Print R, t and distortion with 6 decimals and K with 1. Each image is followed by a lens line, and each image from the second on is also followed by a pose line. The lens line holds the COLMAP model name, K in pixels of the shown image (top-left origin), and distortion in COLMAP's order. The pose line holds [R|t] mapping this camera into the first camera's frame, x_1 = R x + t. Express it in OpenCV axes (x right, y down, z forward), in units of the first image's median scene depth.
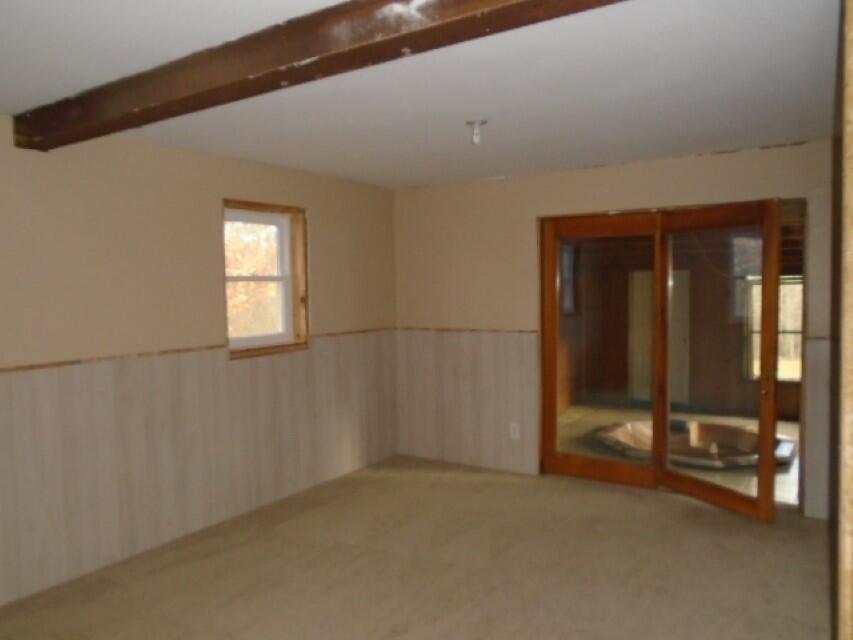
lens RADIAL K [[658.5, 0, 426.5], [0, 658.5, 320.0], [0, 0, 1]] dist [-0.008655, -0.003755]
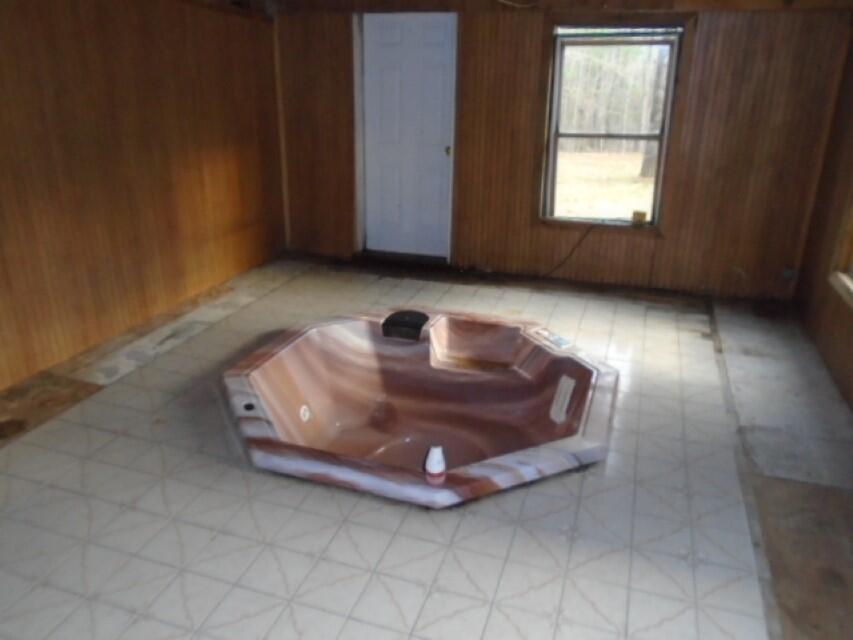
lens RADIAL K [[658.5, 0, 426.5], [0, 658.5, 320.0], [0, 0, 1]] dist [-0.008655, -0.003755]
pose [[0.965695, -0.069943, 0.250082, 0.265367], [-0.007069, 0.955606, 0.294563, 0.004612], [-0.259582, -0.286226, 0.922330, 0.521443]]
